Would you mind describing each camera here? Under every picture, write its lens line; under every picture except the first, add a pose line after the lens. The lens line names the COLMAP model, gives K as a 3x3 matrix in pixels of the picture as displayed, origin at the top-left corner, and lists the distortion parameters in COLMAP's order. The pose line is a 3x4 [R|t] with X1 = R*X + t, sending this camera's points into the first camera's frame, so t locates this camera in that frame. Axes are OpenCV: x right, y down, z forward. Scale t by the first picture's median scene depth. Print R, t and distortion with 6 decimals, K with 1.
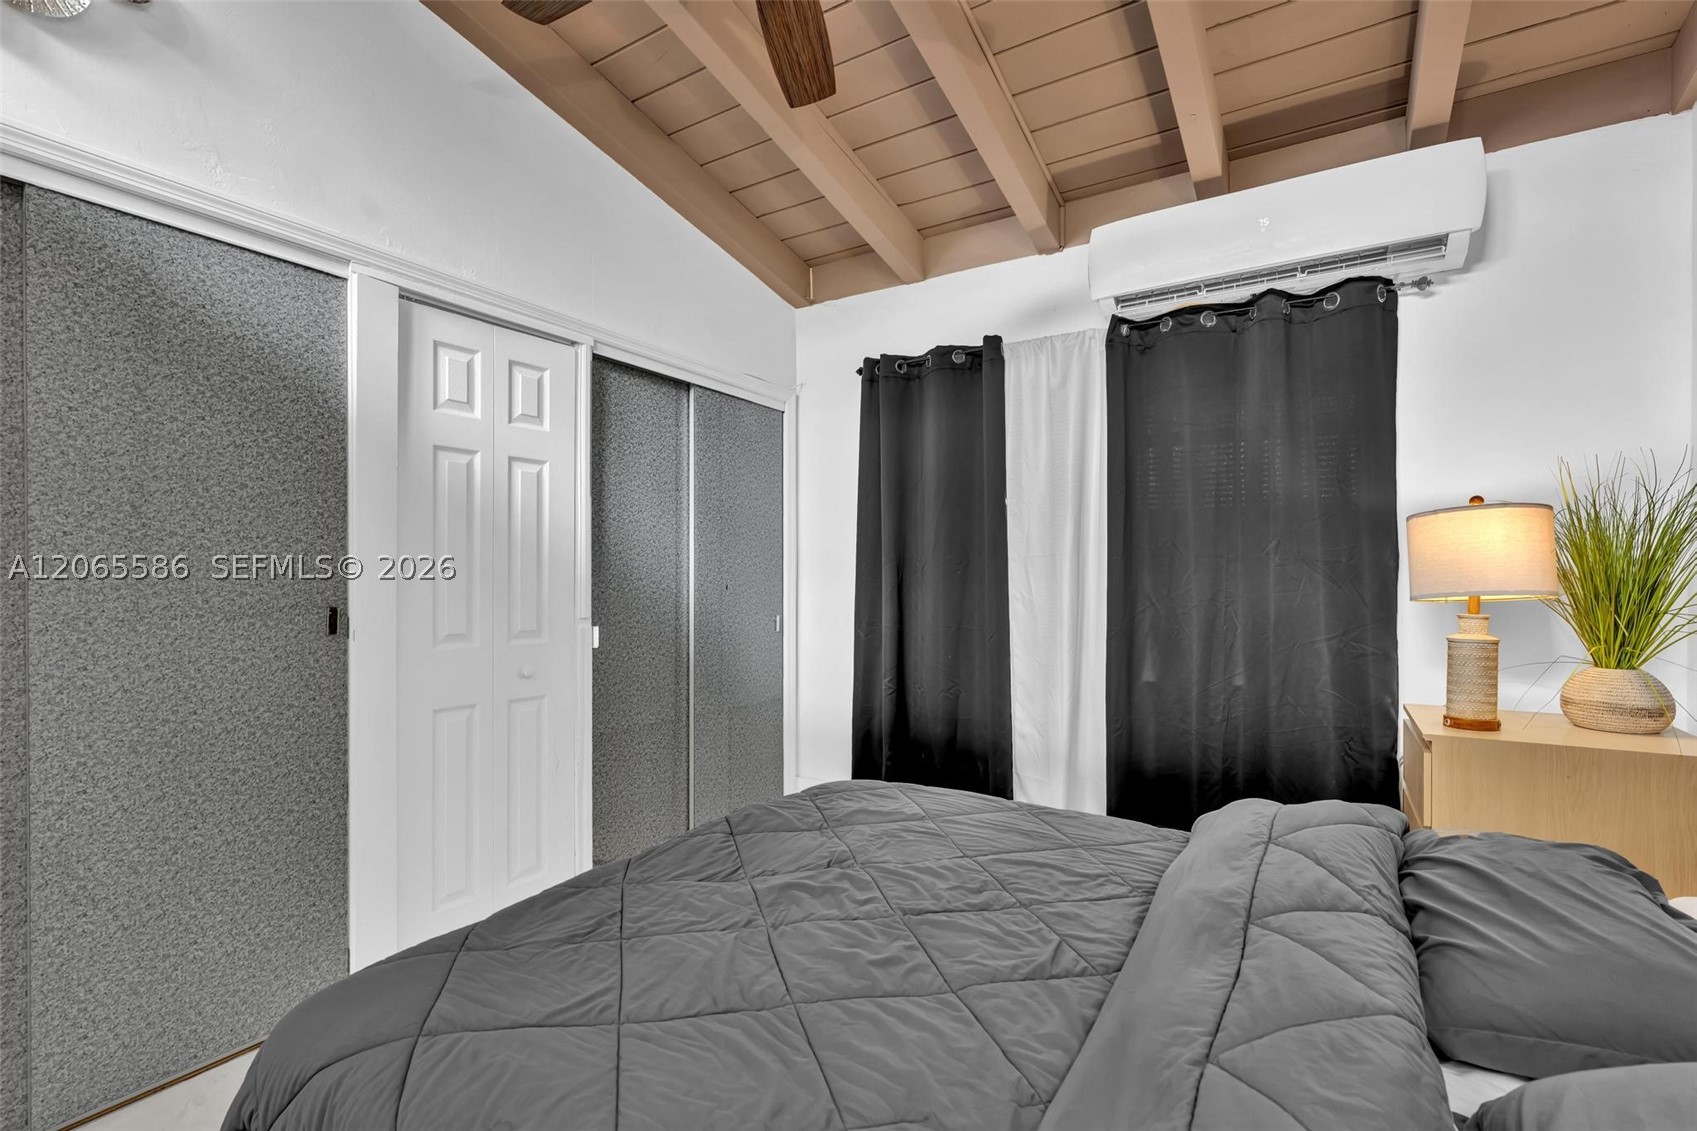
lens RADIAL K [[755.7, 0, 845.4], [0, 755.7, 568.3], [0, 0, 1]] dist [-0.005137, 0.000726]
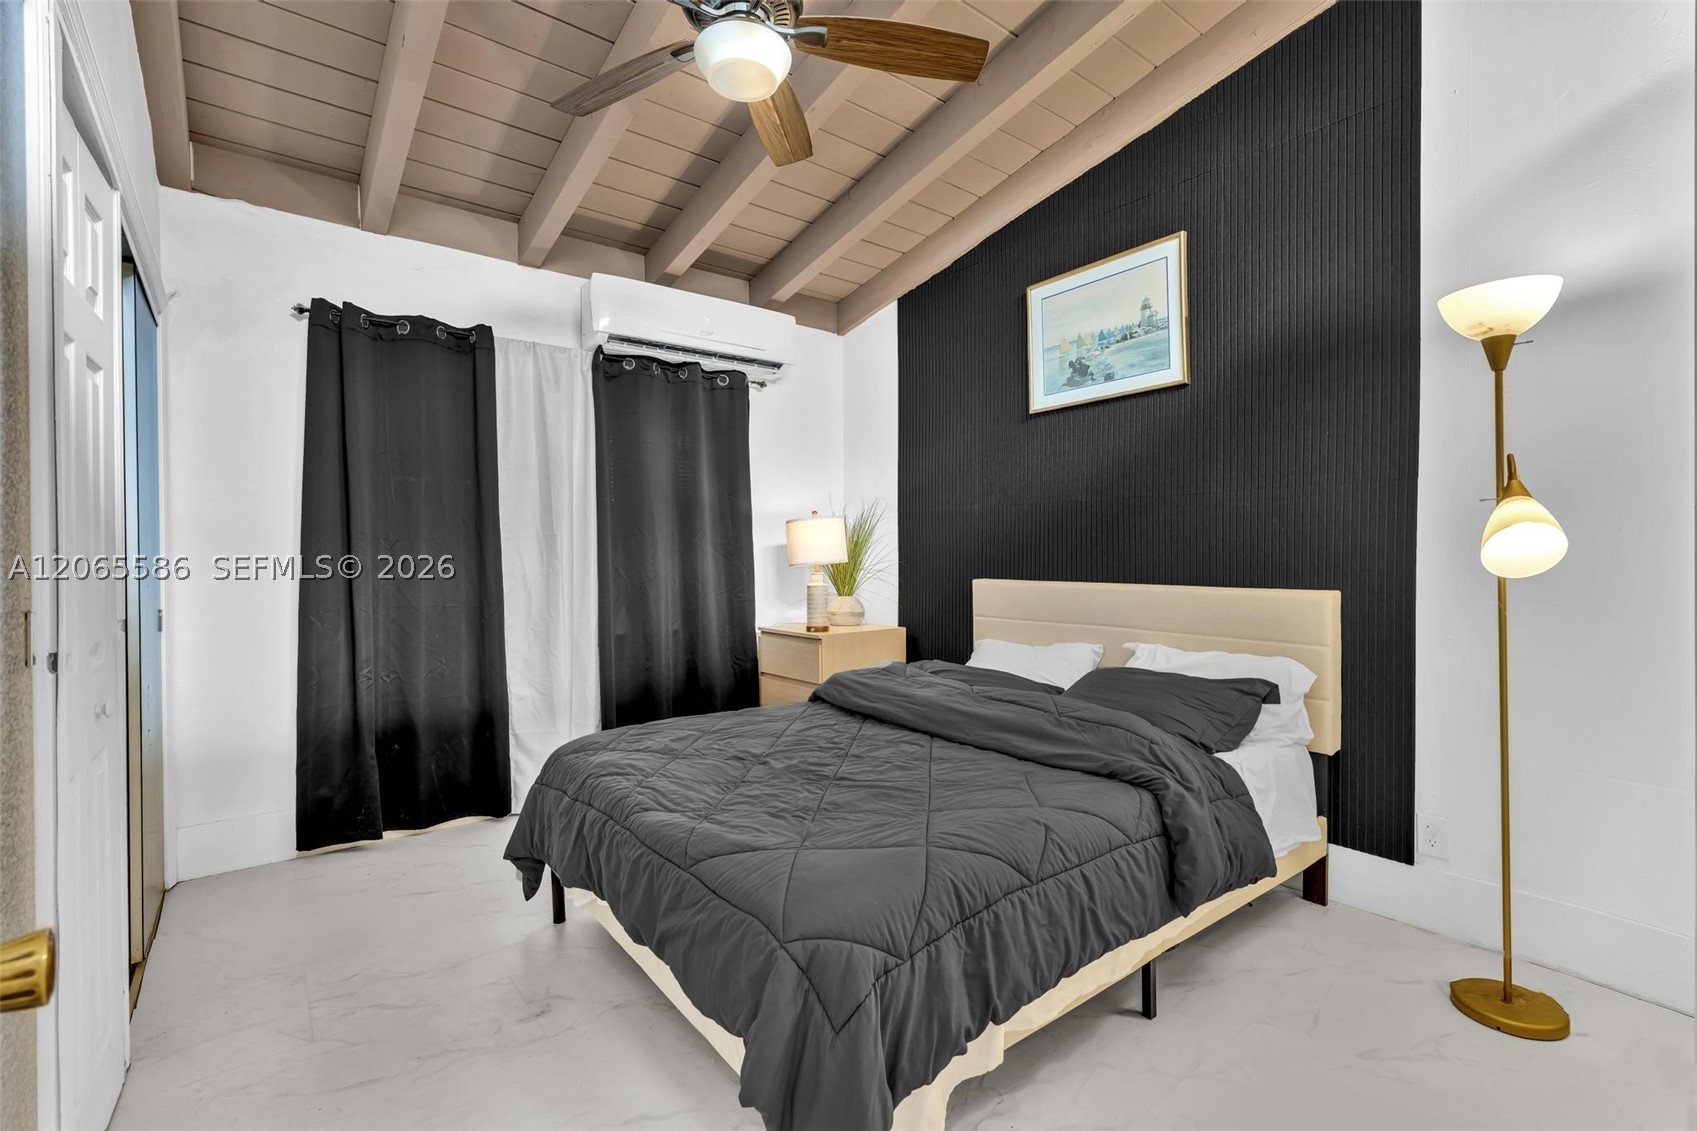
lens RADIAL K [[755.7, 0, 845.4], [0, 755.7, 568.3], [0, 0, 1]] dist [-0.005137, 0.000726]
pose [[0.355203, -0.020137, 0.934572, -0.692973], [-0.004906, 0.999714, 0.023405, 0.002667], [-0.934776, -0.012899, 0.355003, 0.173888]]
